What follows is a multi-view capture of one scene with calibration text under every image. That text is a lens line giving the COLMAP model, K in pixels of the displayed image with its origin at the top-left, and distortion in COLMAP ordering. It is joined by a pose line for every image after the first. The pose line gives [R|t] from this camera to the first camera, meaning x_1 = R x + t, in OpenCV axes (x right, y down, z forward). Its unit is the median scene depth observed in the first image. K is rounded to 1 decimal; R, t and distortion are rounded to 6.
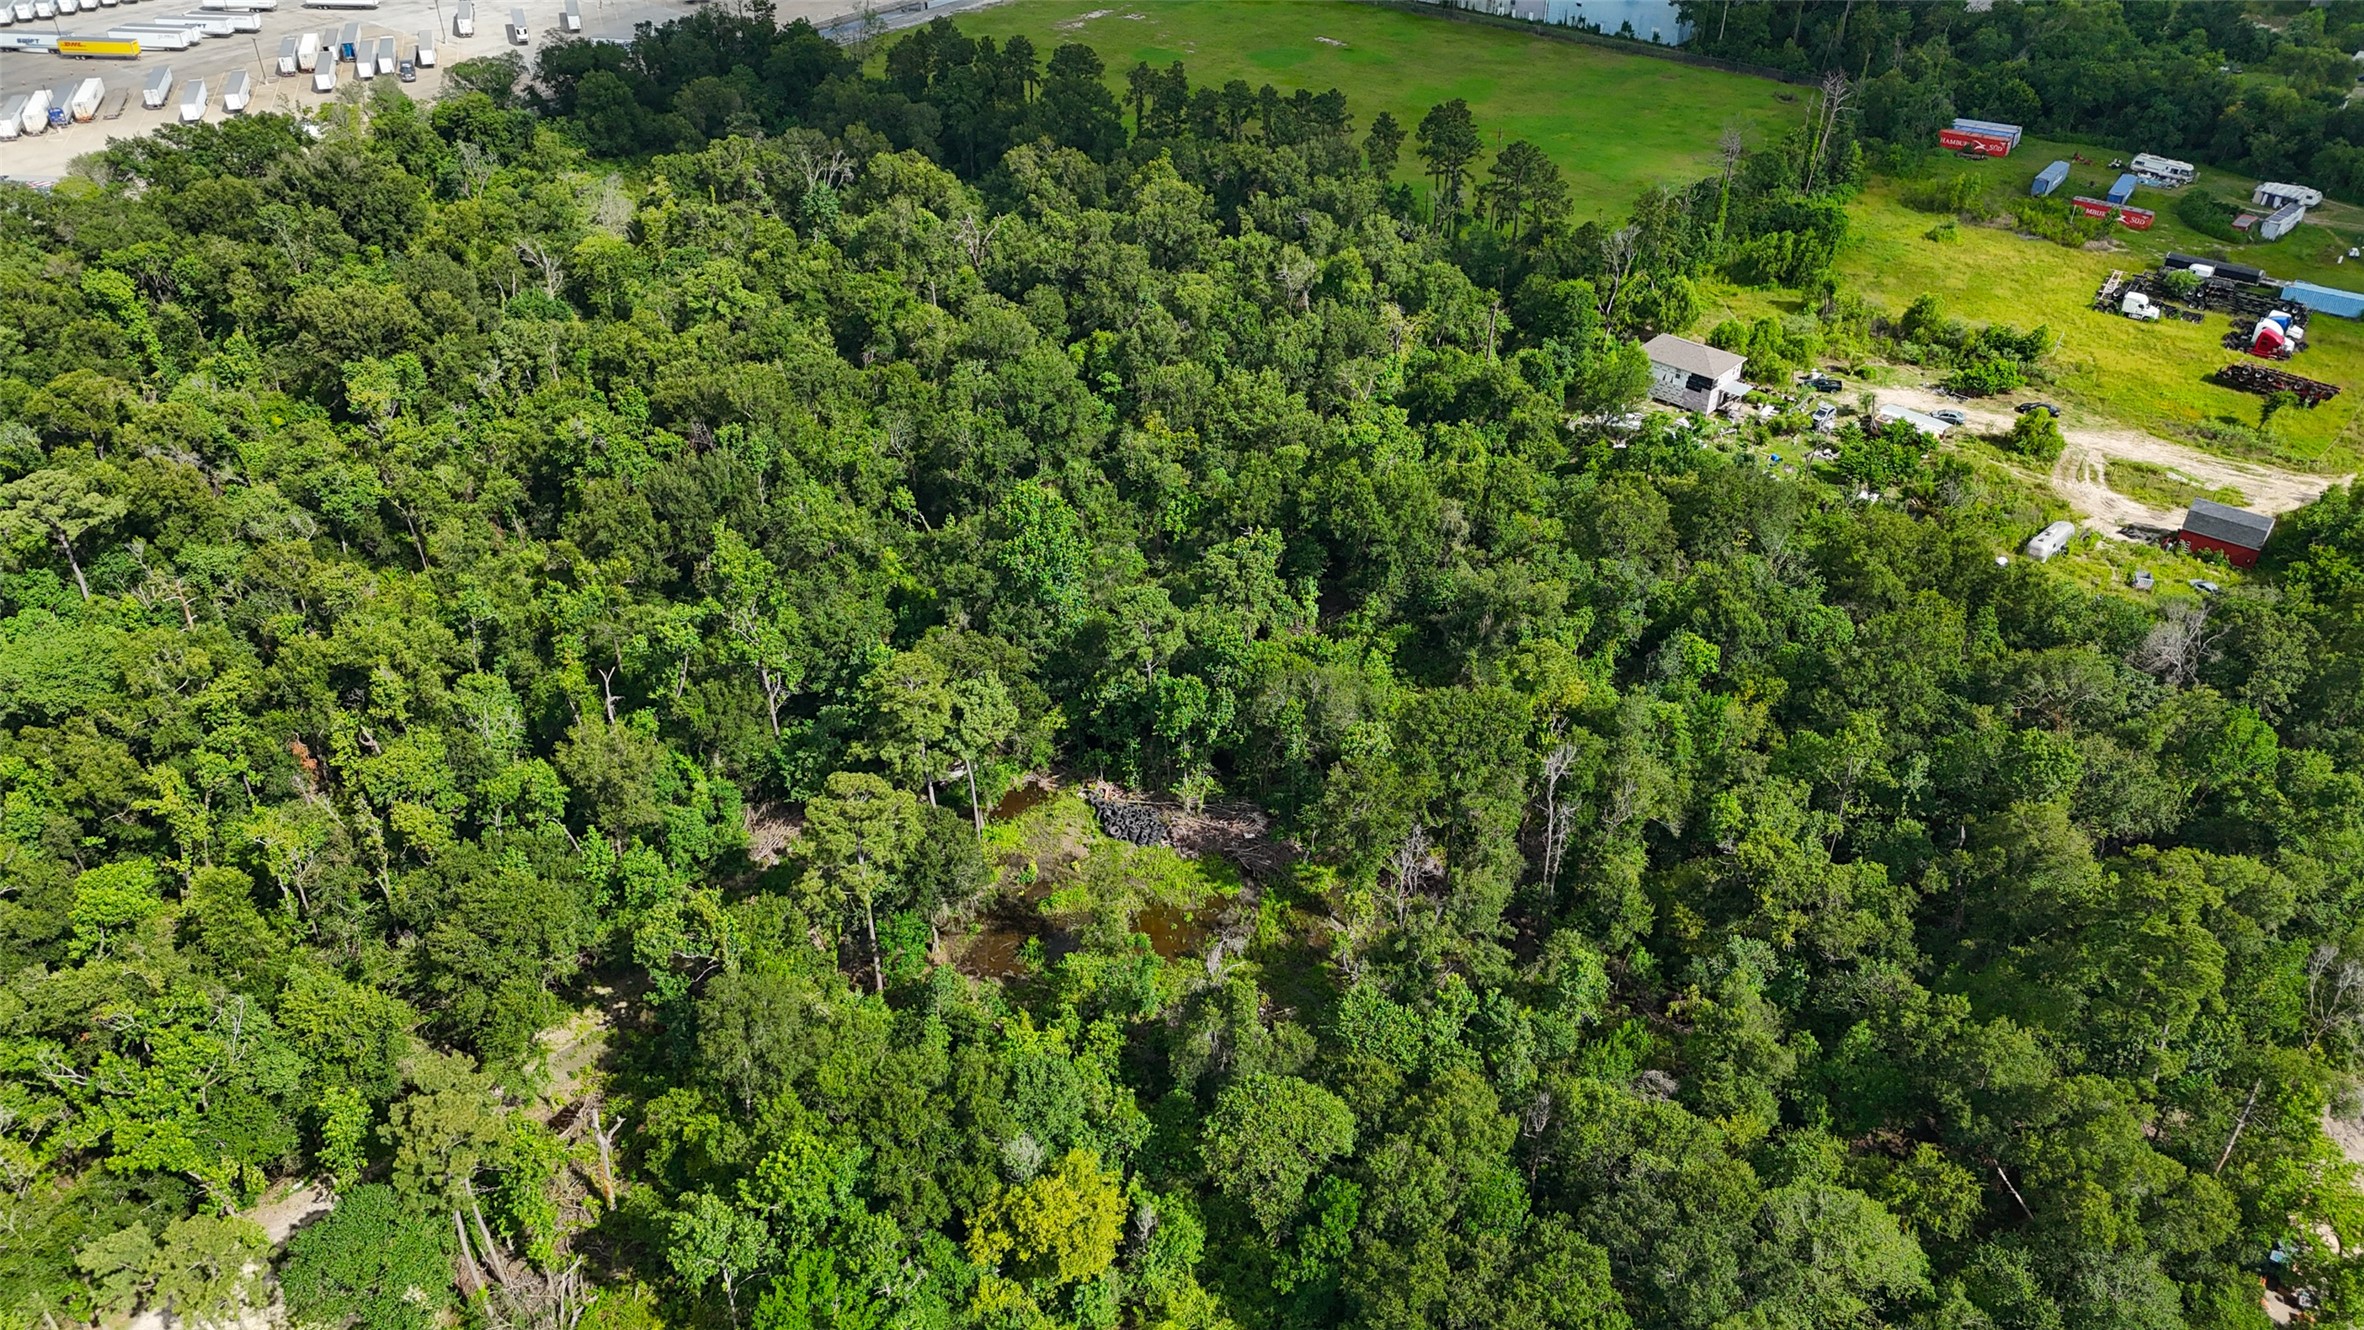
lens RADIAL K [[1772.5, 0, 1175.9], [0, 1772.5, 666.1], [0, 0, 1]] dist [0.060057, -0.045625]
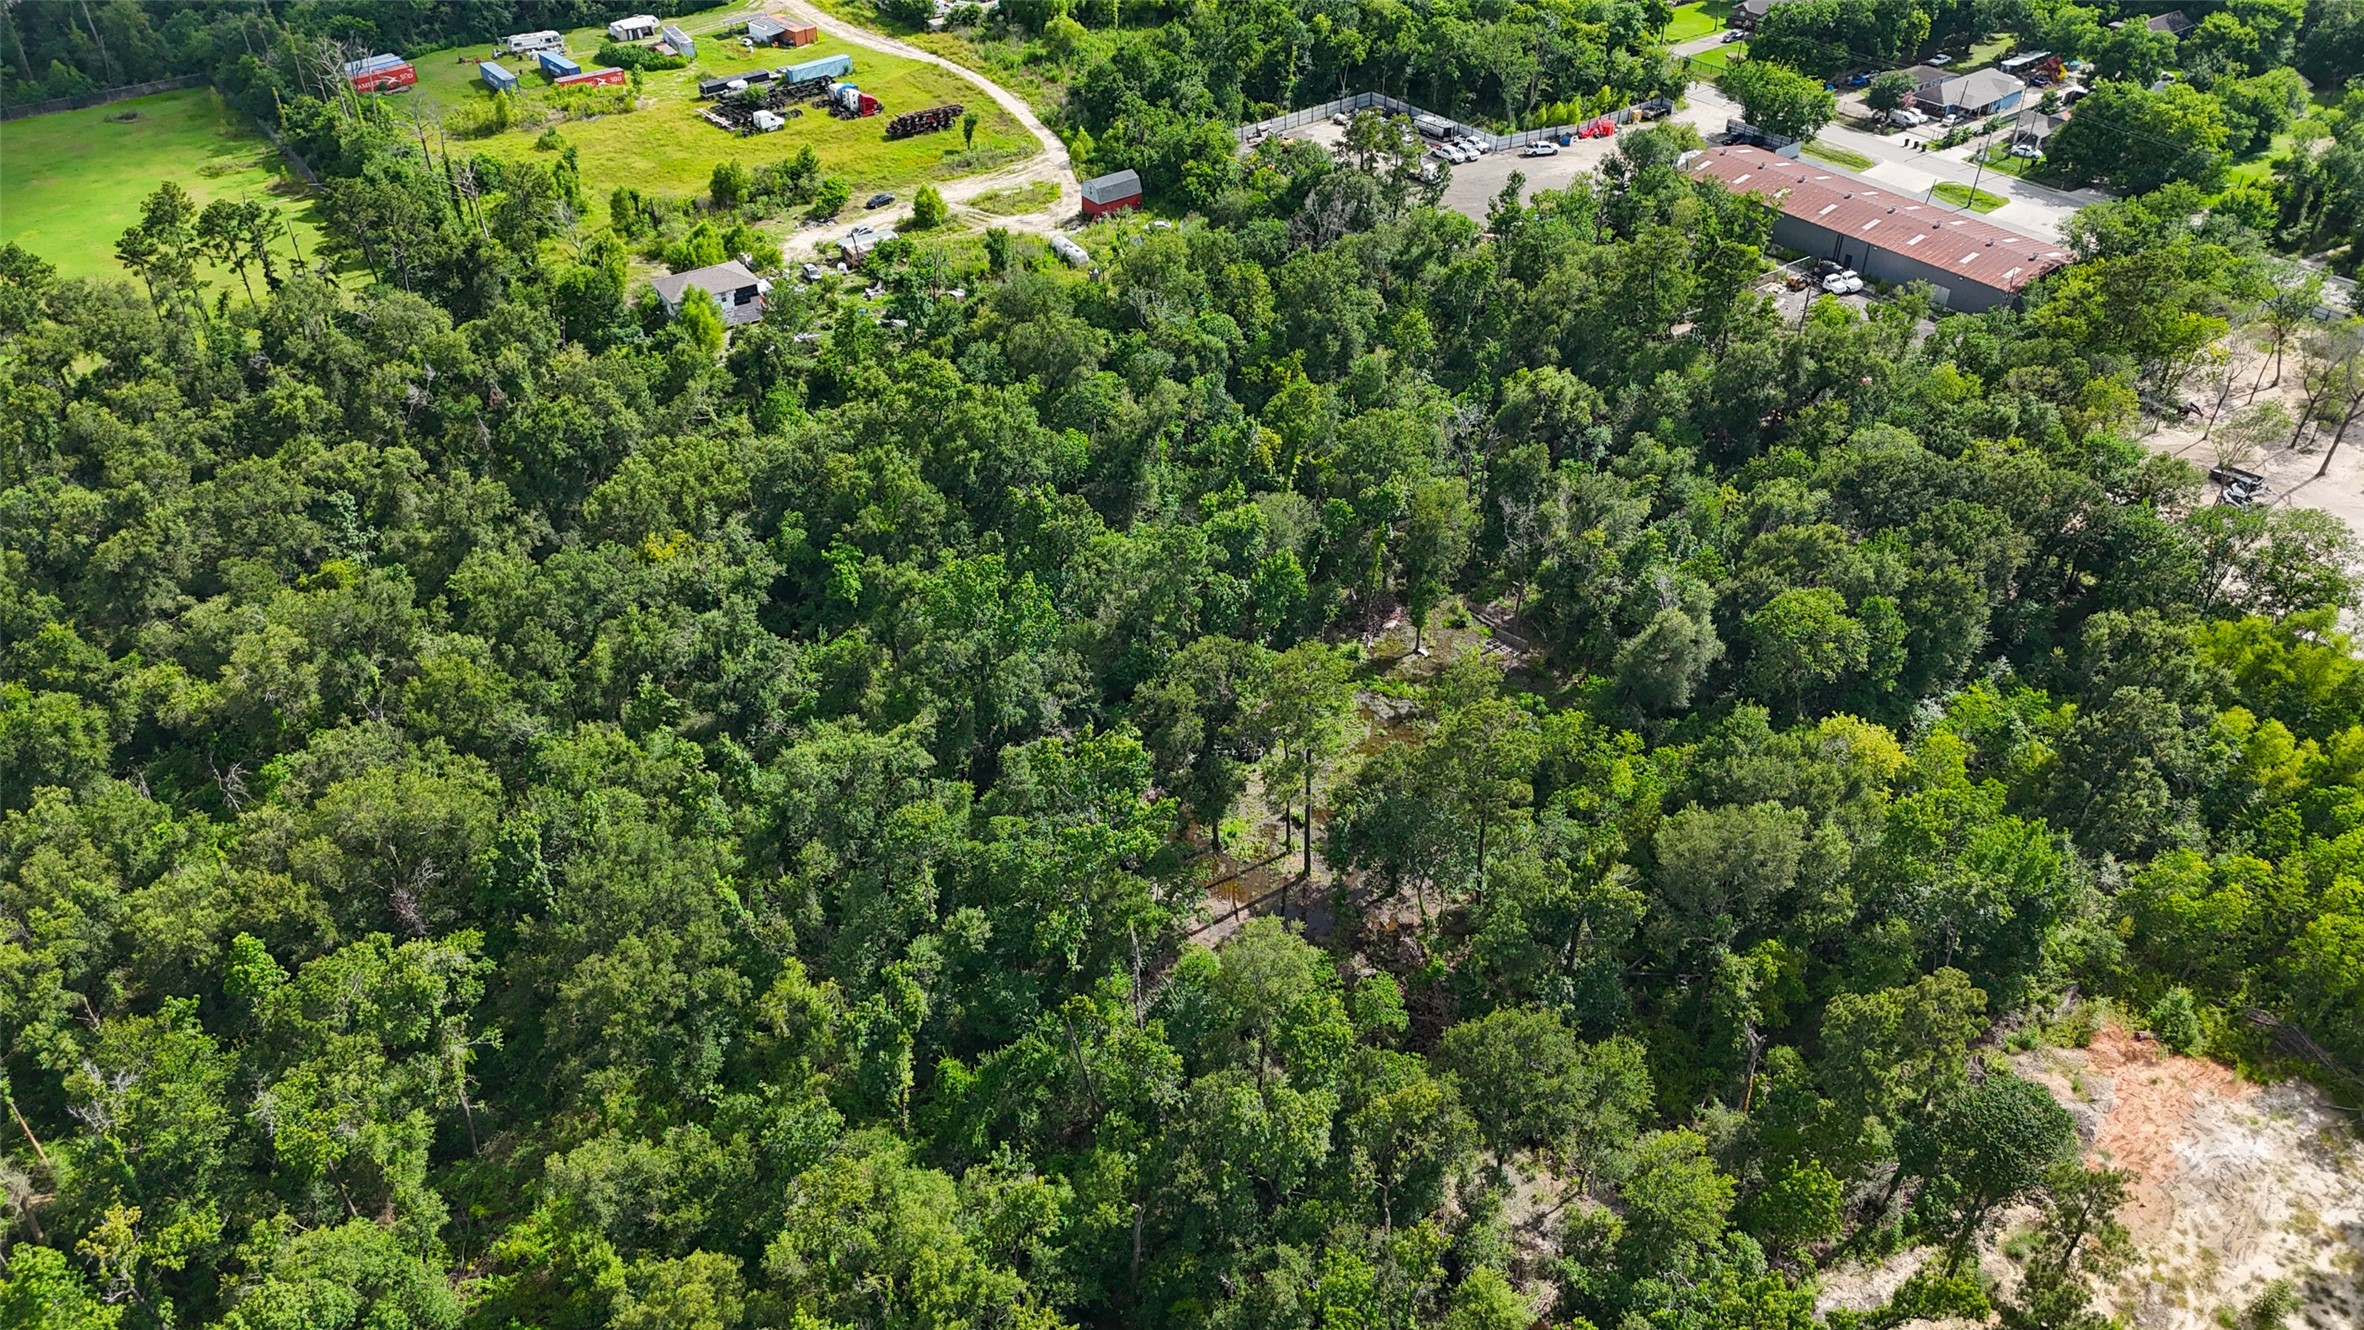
lens RADIAL K [[1772.5, 0, 1197.4], [0, 1772.5, 658.5], [0, 0, 1]] dist [0.060057, -0.045625]
pose [[0.211507, -0.563517, 0.798570, -0.585135], [0.544235, 0.746569, 0.382678, -0.251813], [-0.811833, 0.353671, 0.464590, 0.384111]]
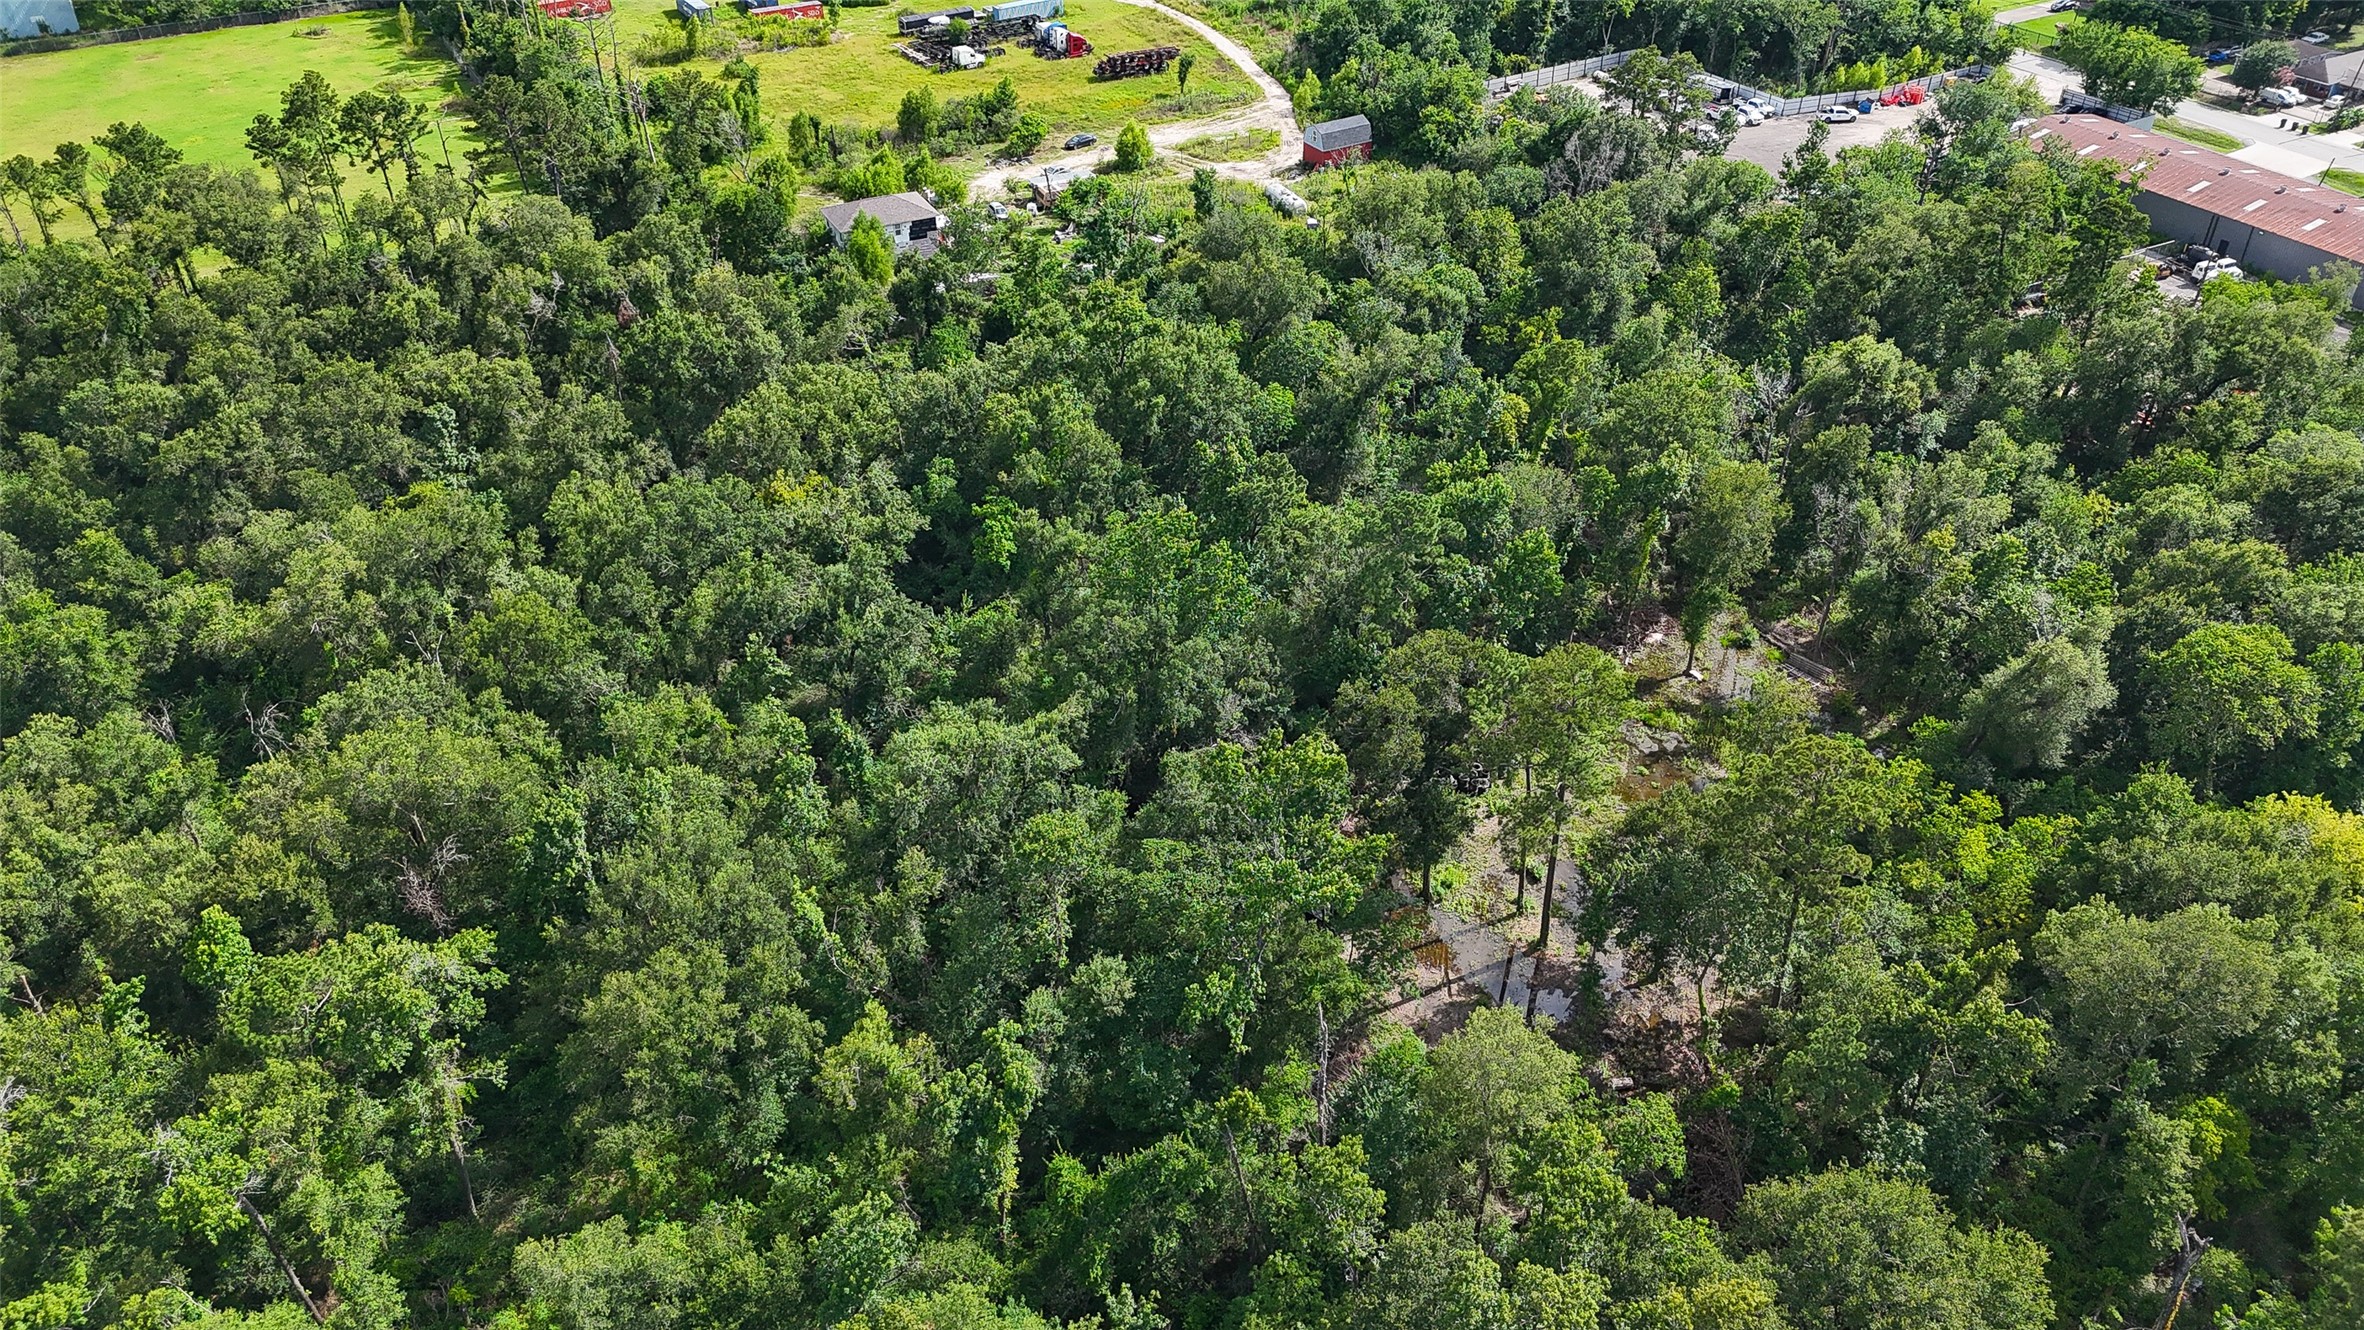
lens RADIAL K [[1772.5, 0, 1190.0], [0, 1772.5, 651.5], [0, 0, 1]] dist [0.060057, -0.045625]
pose [[0.332397, -0.532095, 0.778709, -0.486074], [0.527667, 0.789259, 0.314066, -0.200306], [-0.781716, 0.306504, 0.543116, 0.459303]]
